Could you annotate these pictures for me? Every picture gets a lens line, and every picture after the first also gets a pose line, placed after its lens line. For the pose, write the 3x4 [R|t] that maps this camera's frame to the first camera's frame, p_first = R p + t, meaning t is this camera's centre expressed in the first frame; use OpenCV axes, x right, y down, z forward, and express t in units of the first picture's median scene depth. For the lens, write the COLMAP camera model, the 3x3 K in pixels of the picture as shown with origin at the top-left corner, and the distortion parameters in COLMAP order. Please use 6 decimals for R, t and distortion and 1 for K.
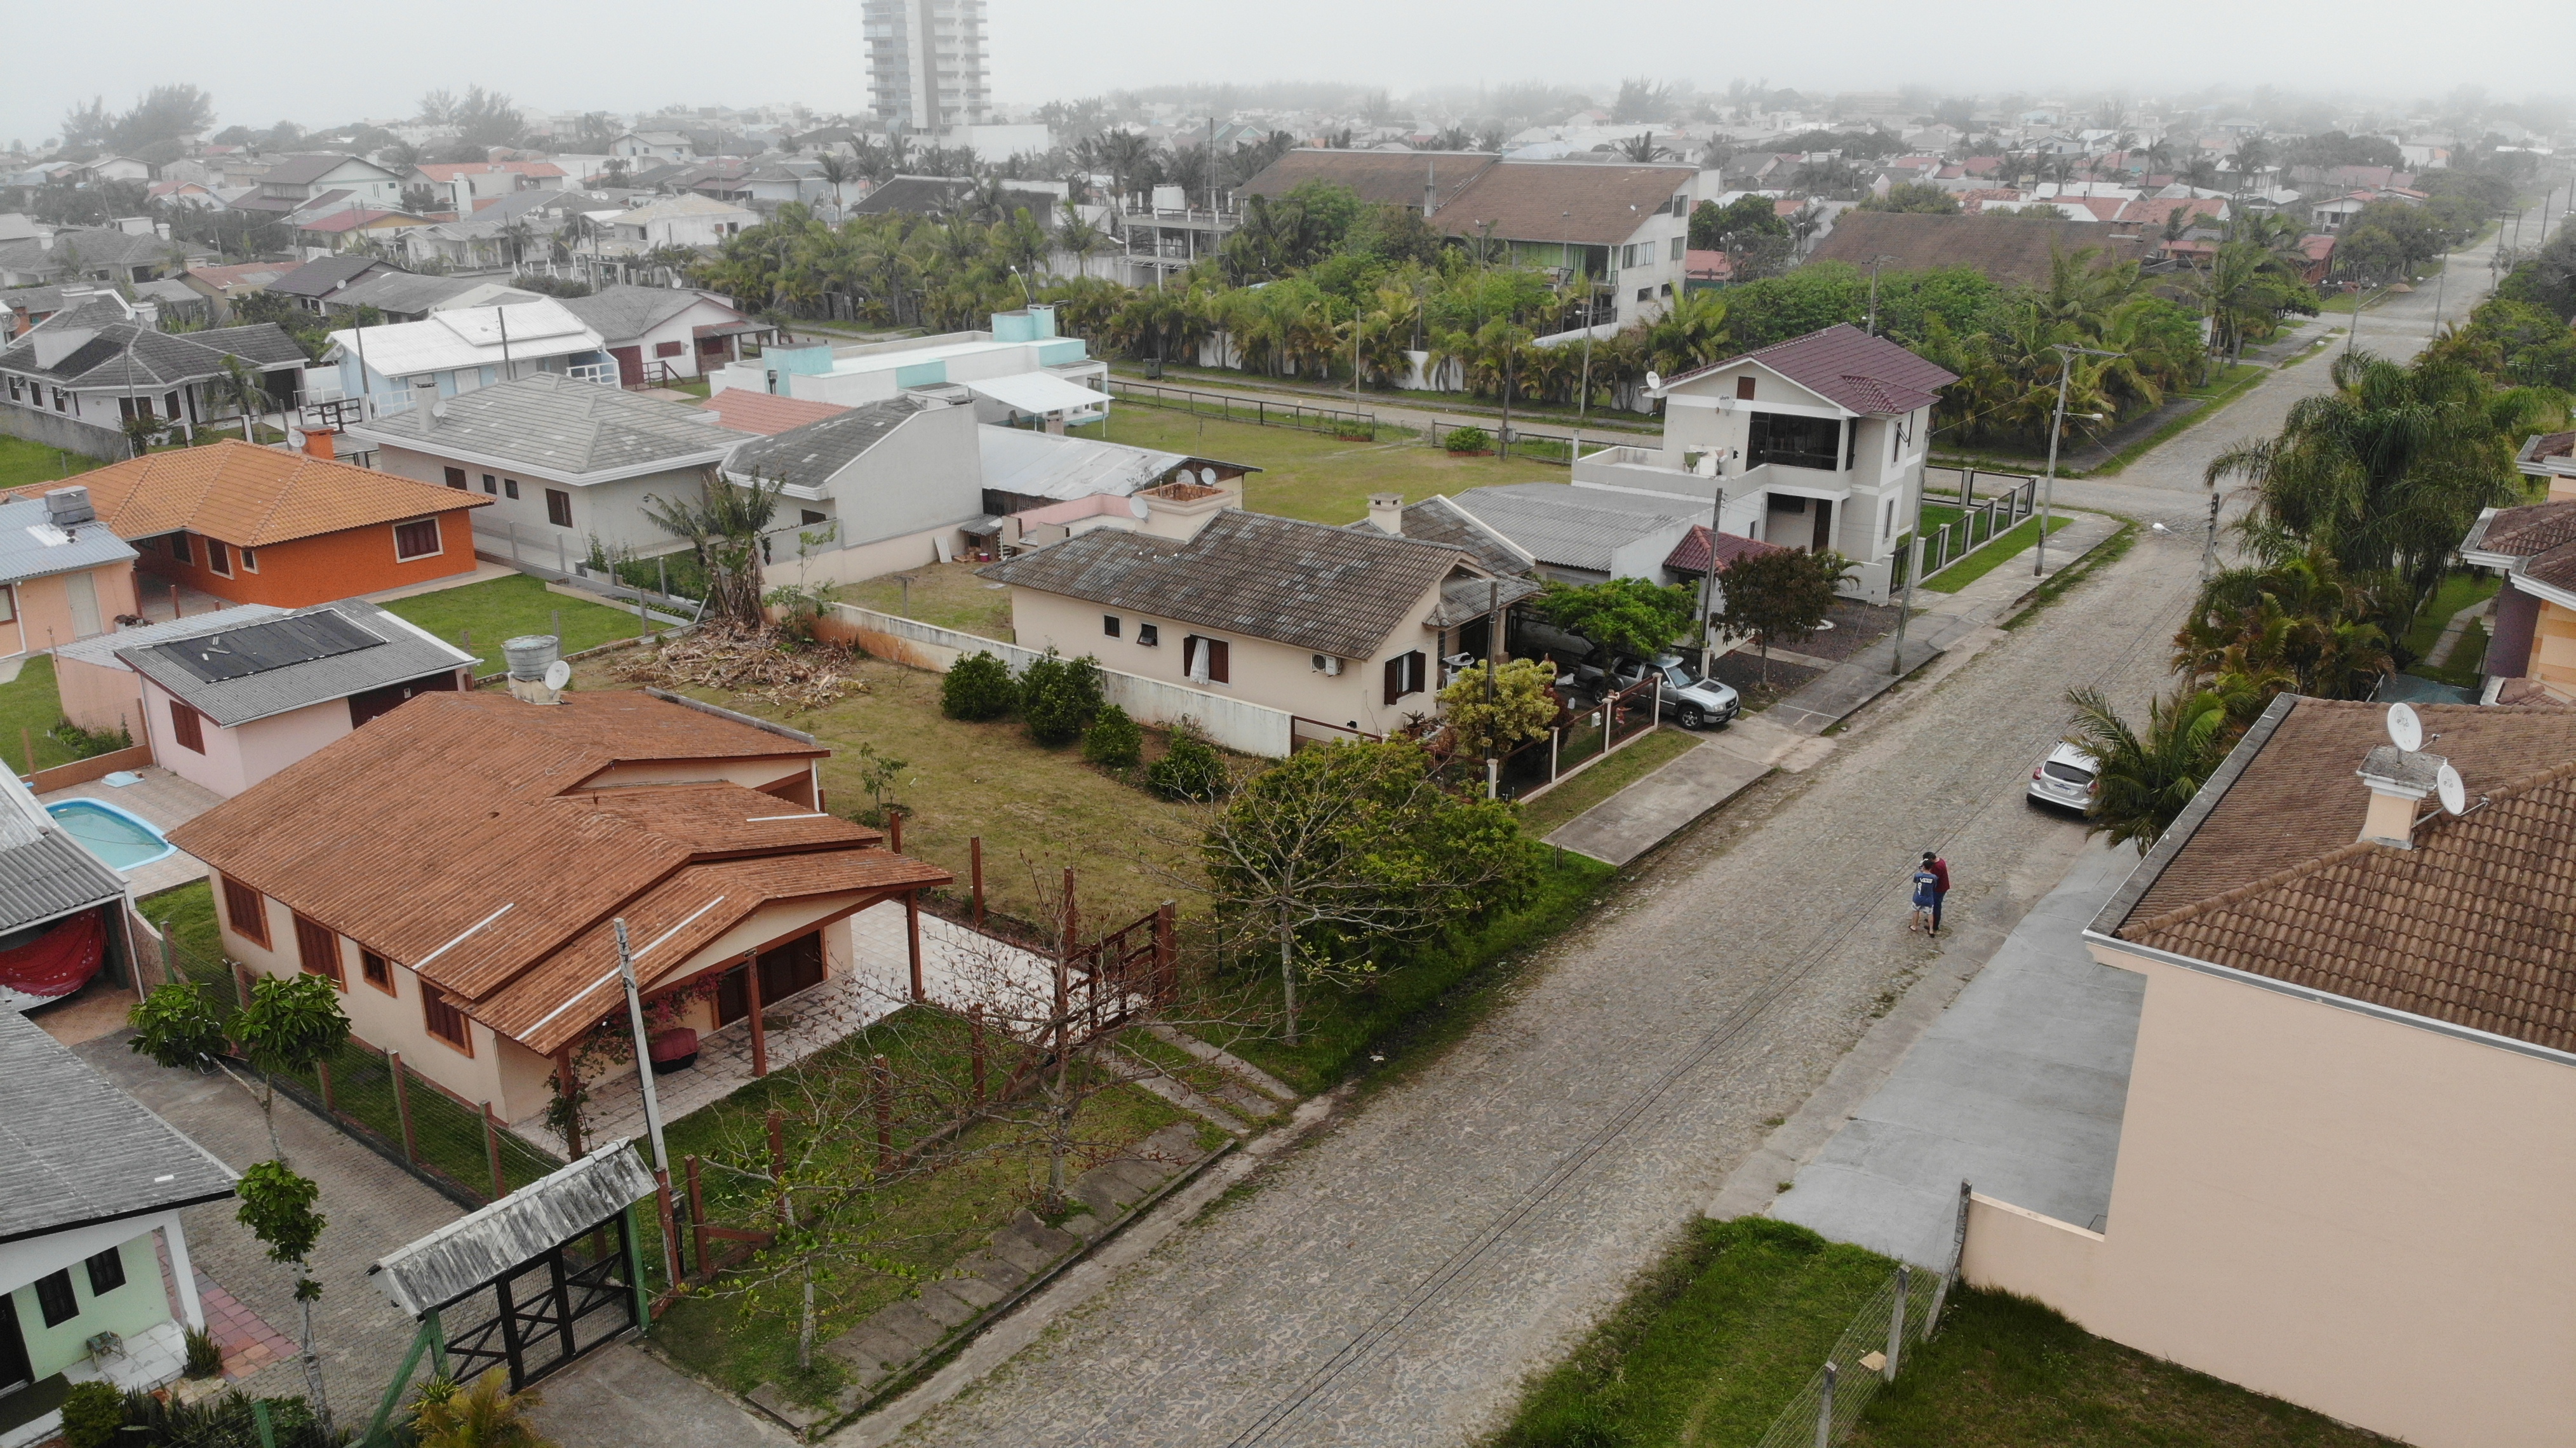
lens RADIAL K [[1847.9, 0, 1288.0], [0, 1847.9, 724.0], [0, 0, 1]] dist [0.225134, -0.433898]
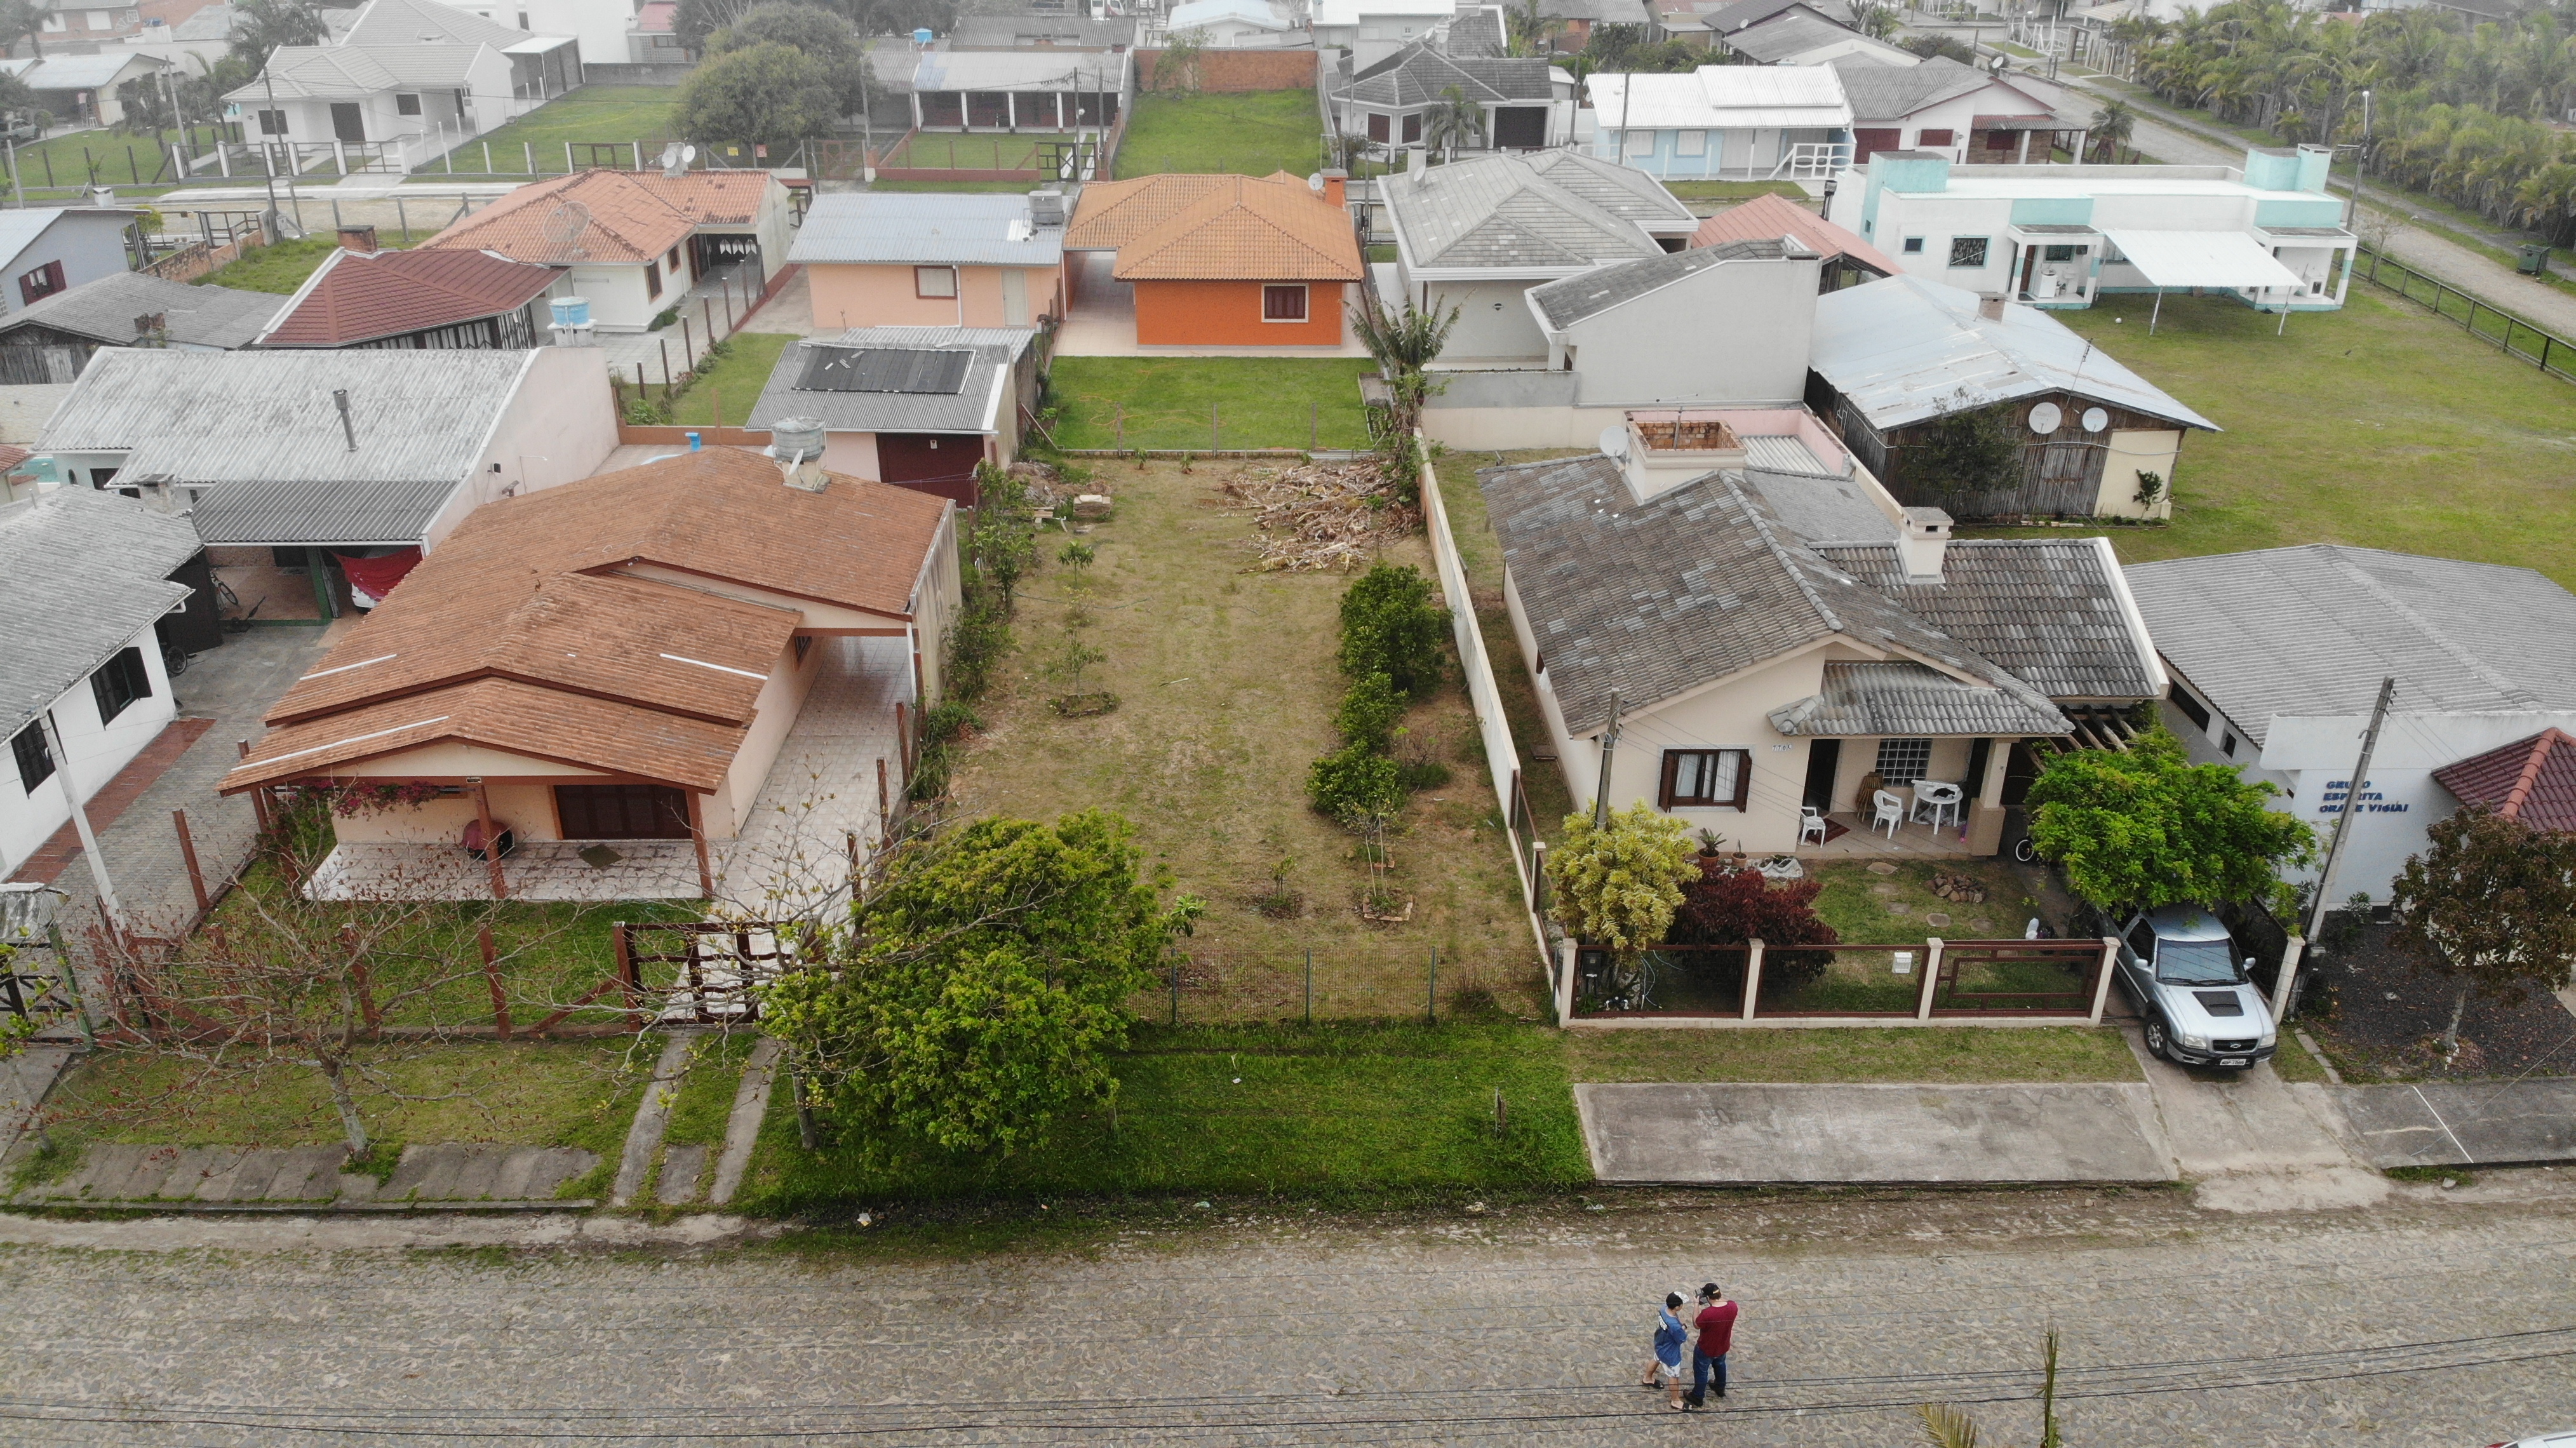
lens RADIAL K [[1885.5, 0, 1279.9], [0, 1885.5, 725.1], [0, 0, 1]] dist [0.062897, -0.169393]
pose [[0.620337, 0.354592, -0.699605, 0.466489], [-0.260324, 0.934491, 0.242814, -0.181261], [0.739874, 0.031497, 0.672008, 0.444245]]
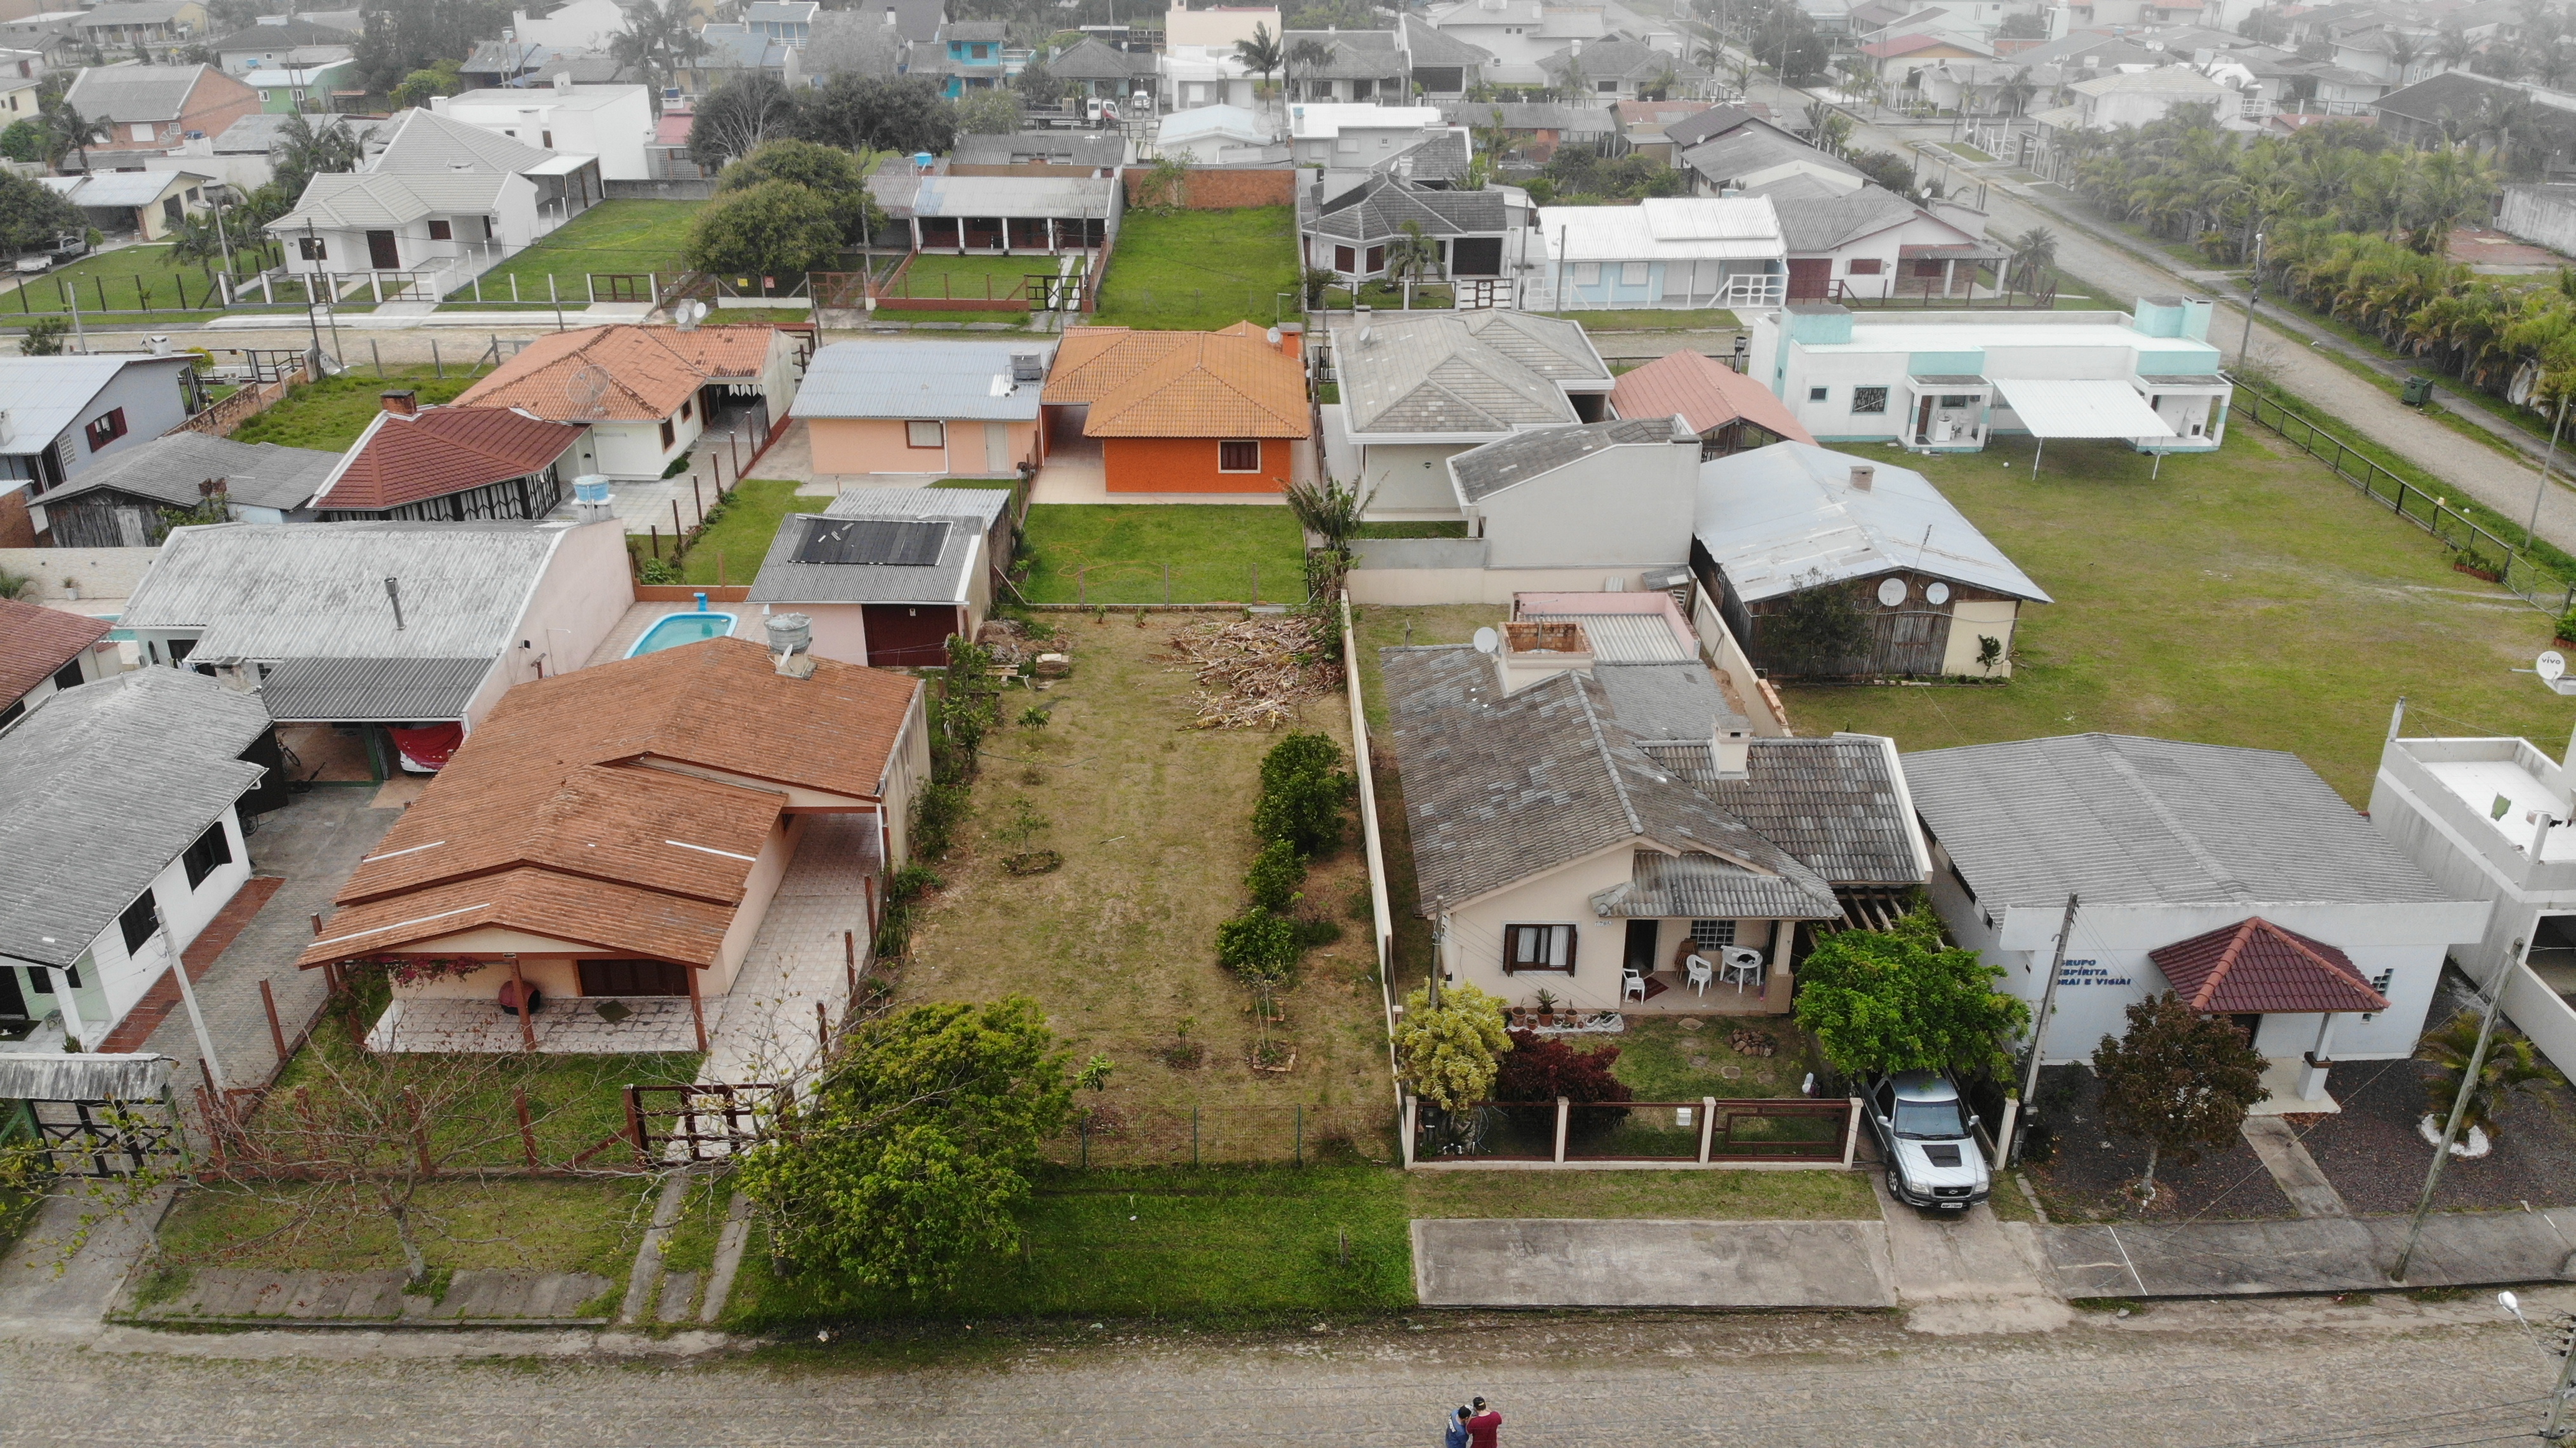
lens RADIAL K [[1885.4, 0, 1280.5], [0, 1885.4, 719.5], [0, 0, 1]] dist [0.080133, -0.199172]
pose [[0.614579, 0.341761, -0.710980, 0.574223], [-0.260165, 0.938666, 0.226318, -0.293223], [0.744720, 0.045882, 0.665798, 0.383273]]
